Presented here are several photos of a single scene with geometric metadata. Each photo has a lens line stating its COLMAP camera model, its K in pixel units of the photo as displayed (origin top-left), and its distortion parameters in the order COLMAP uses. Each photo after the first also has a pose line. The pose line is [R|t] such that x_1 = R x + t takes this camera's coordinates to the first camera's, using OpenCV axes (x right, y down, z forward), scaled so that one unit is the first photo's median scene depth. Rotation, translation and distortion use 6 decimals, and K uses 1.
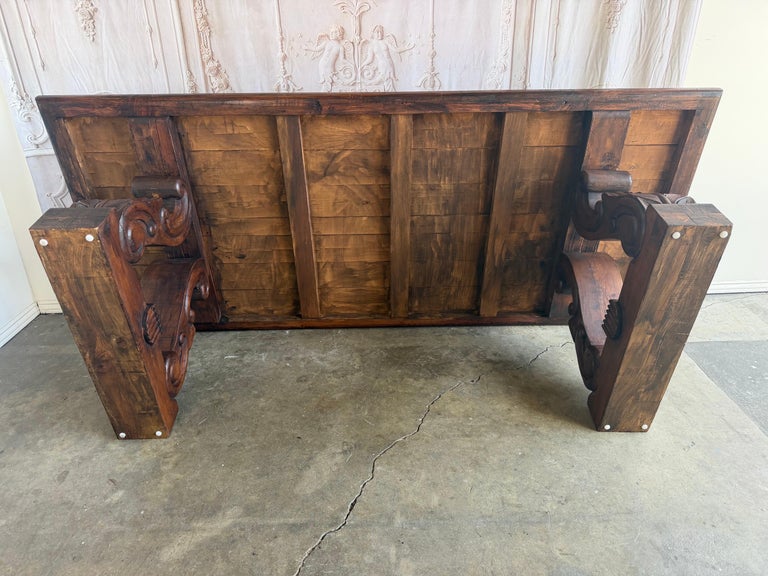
lens RADIAL K [[545.1, 0, 383.3], [0, 545.1, 287.6], [0, 0, 1]] dist [0.041333, -0.057960]
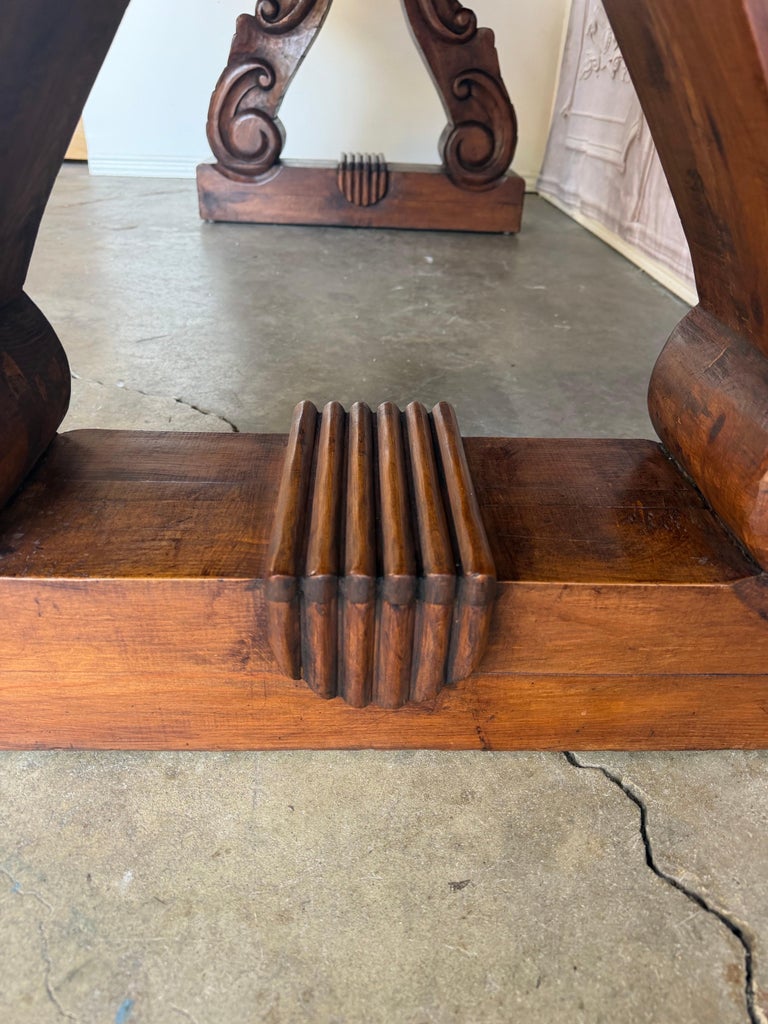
lens RADIAL K [[735.4, 0, 387.6], [0, 735.4, 512.7], [0, 0, 1]] dist [0.087539, -0.168887]
pose [[-0.011607, 0.526591, -0.850039, 0.483757], [-0.462556, 0.750846, 0.471458, -0.005523], [0.886514, 0.398663, 0.234863, 0.988068]]
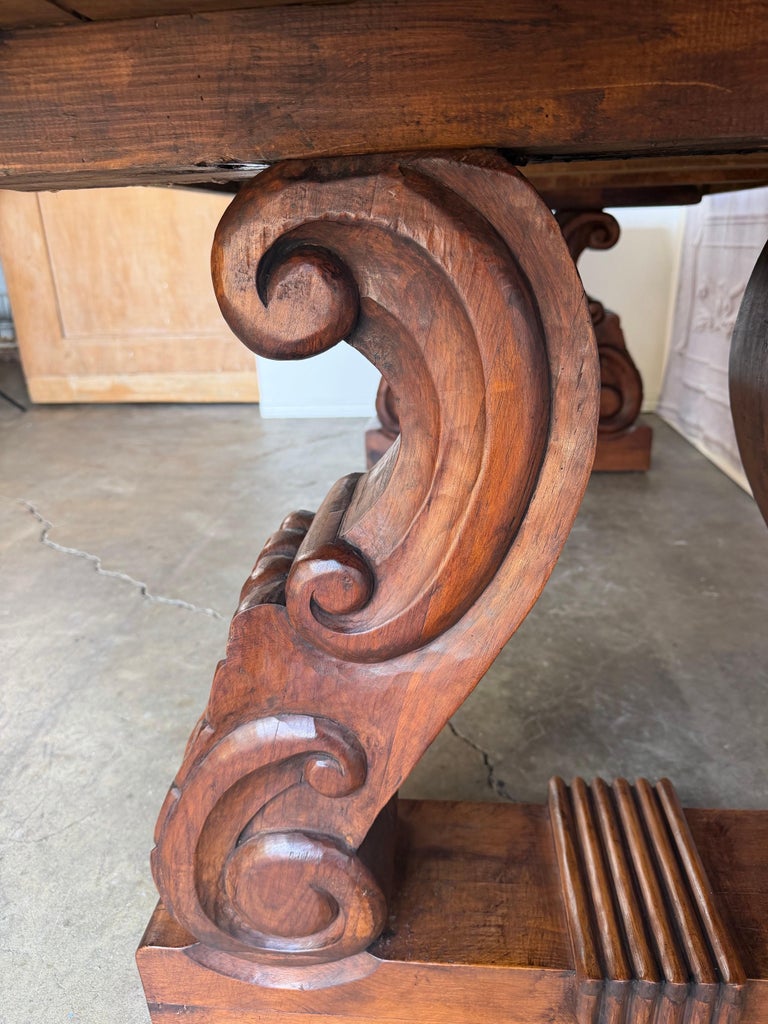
lens RADIAL K [[740.5, 0, 383.5], [0, 740.5, 515.2], [0, 0, 1]] dist [0.039561, -0.081237]
pose [[-0.131825, 0.360768, -0.923292, 0.531210], [-0.390408, 0.837245, 0.382887, -0.102644], [0.911155, 0.410935, 0.030477, 0.874600]]
